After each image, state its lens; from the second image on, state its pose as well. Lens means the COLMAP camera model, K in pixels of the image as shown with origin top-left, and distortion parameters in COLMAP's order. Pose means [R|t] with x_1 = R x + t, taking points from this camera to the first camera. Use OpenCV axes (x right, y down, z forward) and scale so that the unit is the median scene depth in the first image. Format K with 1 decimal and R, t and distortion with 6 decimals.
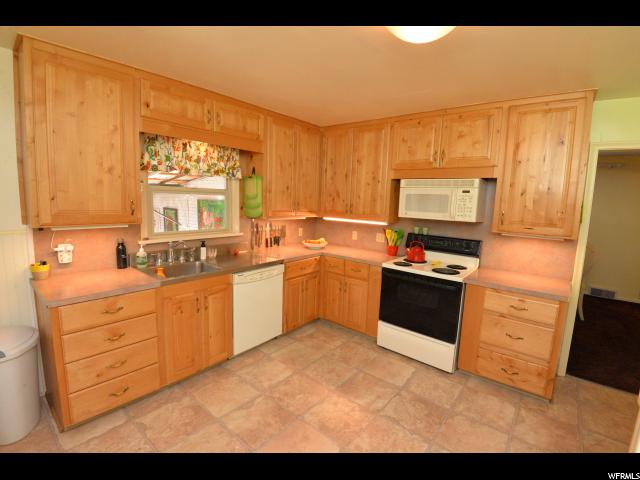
lens RADIAL K [[300.4, 0, 320.0], [0, 300.4, 240.0], [0, 0, 1]] dist [-0.040660, -0.000489]
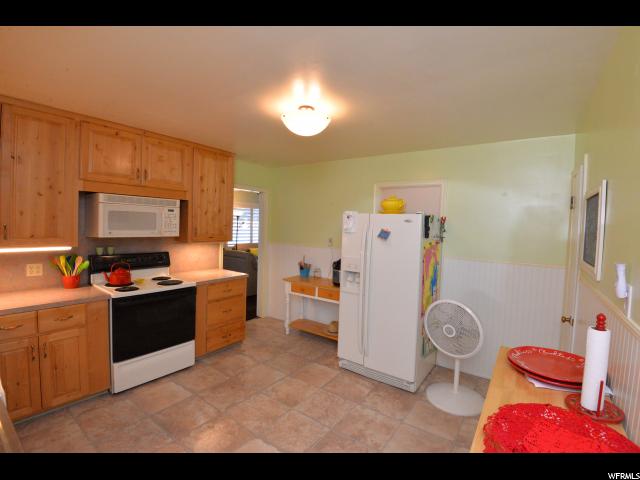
lens RADIAL K [[300.4, 0, 320.0], [0, 300.4, 240.0], [0, 0, 1]] dist [-0.040660, -0.000489]
pose [[-0.086306, -0.084744, 0.992658, -0.680163], [0.101405, 0.990454, 0.093373, -0.093946], [-0.991095, 0.108719, -0.076888, 0.503949]]
